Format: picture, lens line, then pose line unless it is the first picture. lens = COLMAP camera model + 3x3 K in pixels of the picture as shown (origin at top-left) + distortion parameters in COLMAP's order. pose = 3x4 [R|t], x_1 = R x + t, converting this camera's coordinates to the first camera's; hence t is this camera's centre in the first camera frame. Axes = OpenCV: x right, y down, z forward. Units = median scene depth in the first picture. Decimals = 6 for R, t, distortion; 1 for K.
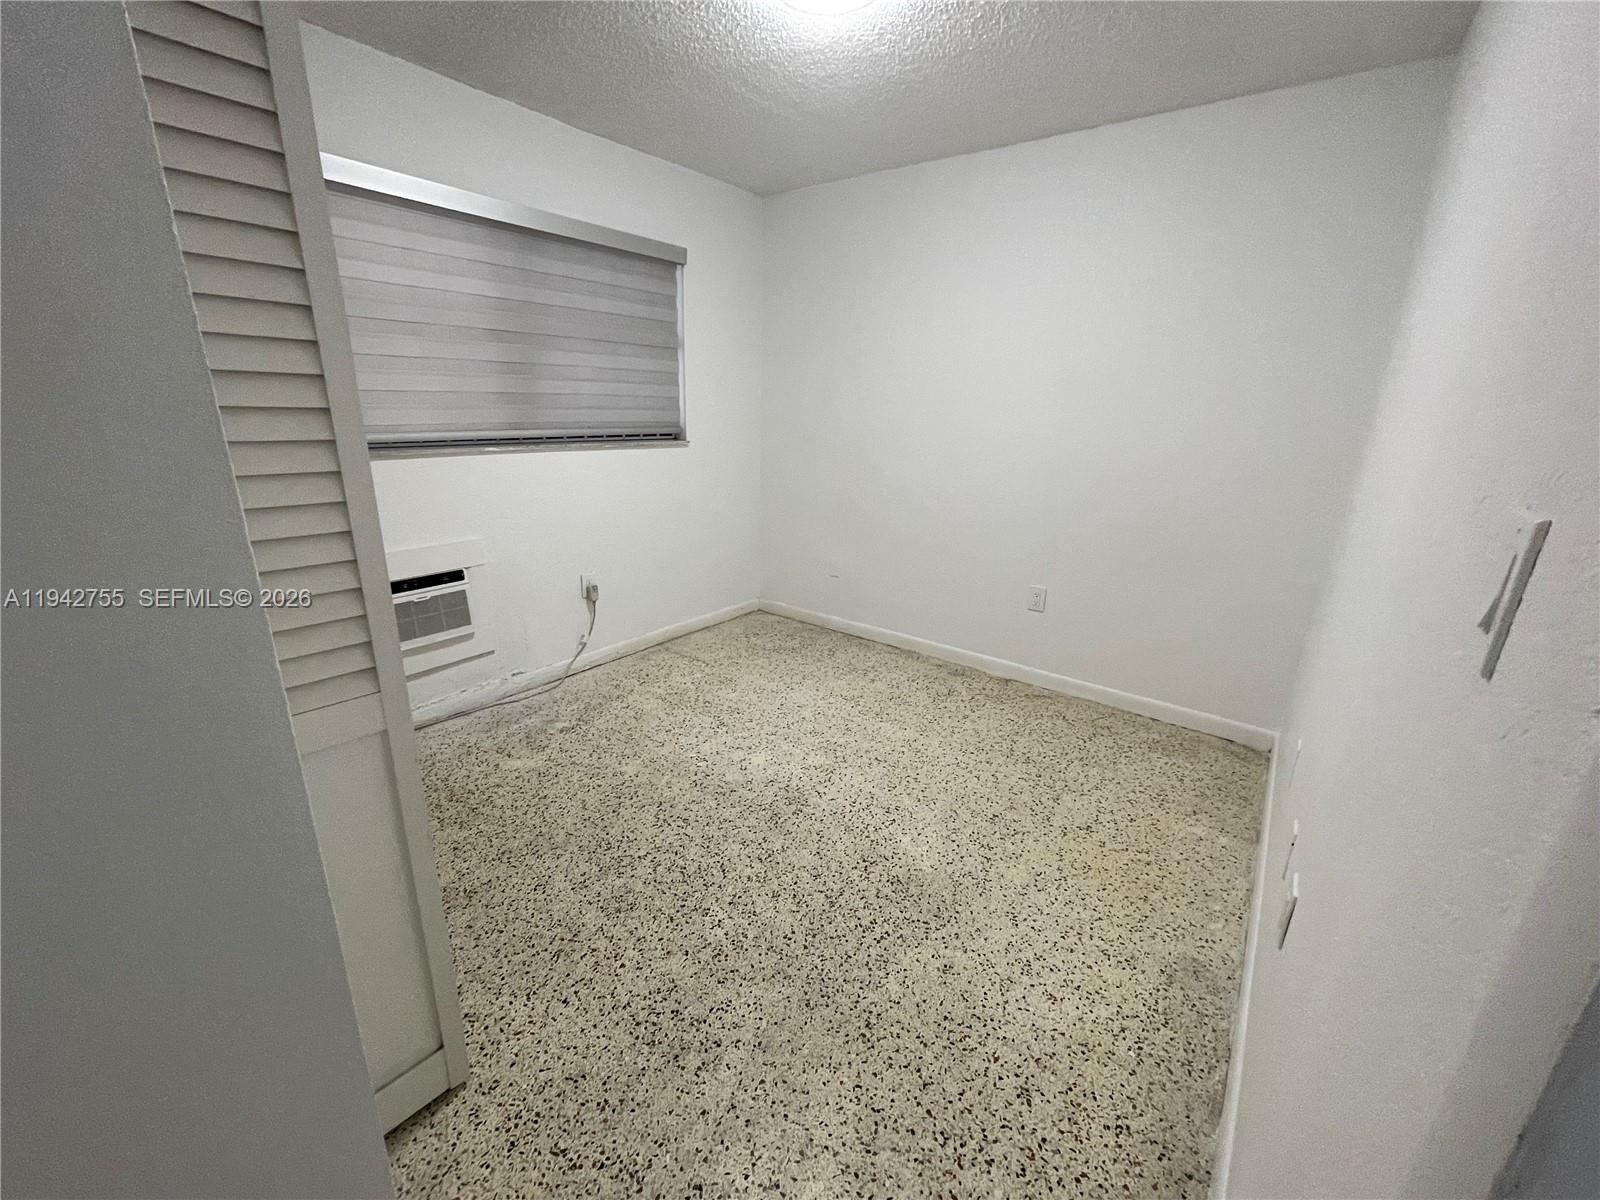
lens RADIAL K [[642.6, 0, 791.6], [0, 642.6, 596.1], [0, 0, 1]] dist [-0.001454, 0.000092]
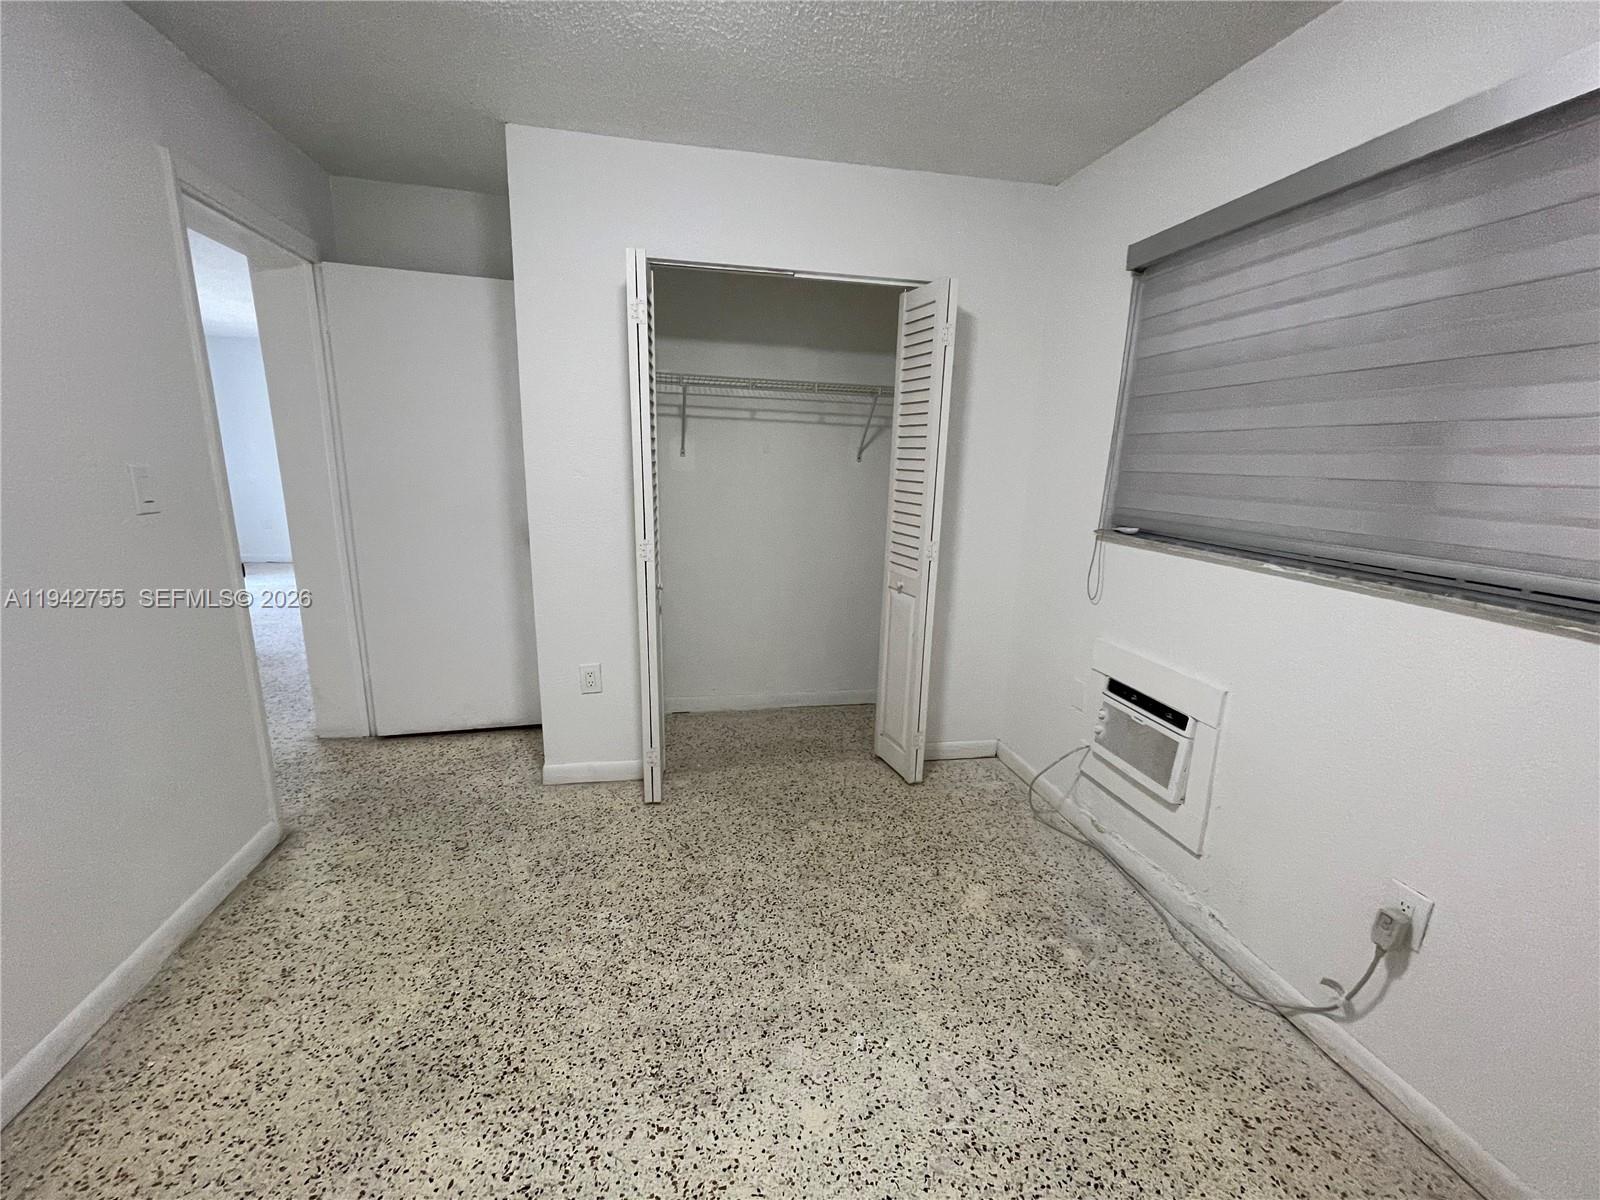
lens RADIAL K [[642.6, 0, 799.3], [0, 642.6, 602.3], [0, 0, 1]] dist [-0.001454, 0.000092]
pose [[-0.631836, 0.126480, -0.764713, 0.369204], [-0.272579, 0.887320, 0.371973, -0.383849], [0.725593, 0.443471, -0.526165, 1.275891]]
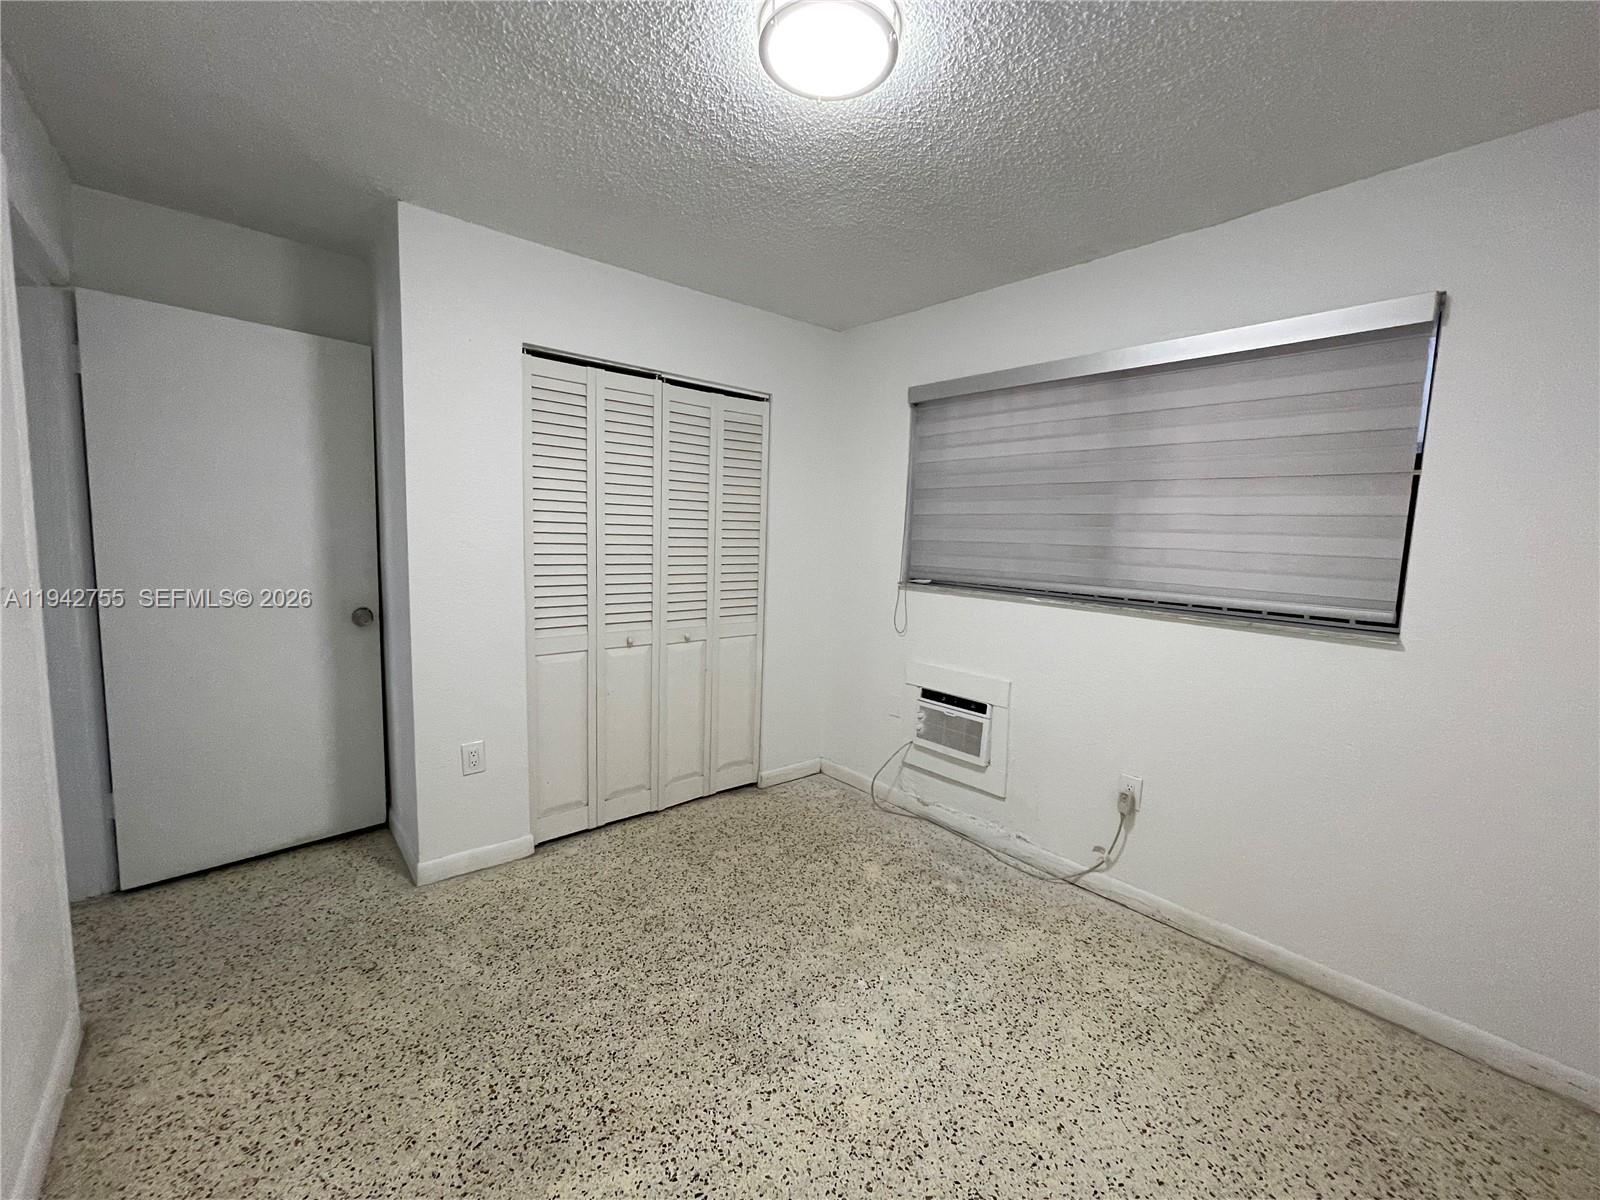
lens RADIAL K [[642.6, 0, 800.4], [0, 642.6, 601.0], [0, 0, 1]] dist [-0.001454, 0.000092]
pose [[-0.174823, 0.071225, -0.982020, 0.716407], [-0.327669, 0.936320, 0.126244, -0.295828], [0.928477, 0.343848, -0.140352, 1.022249]]
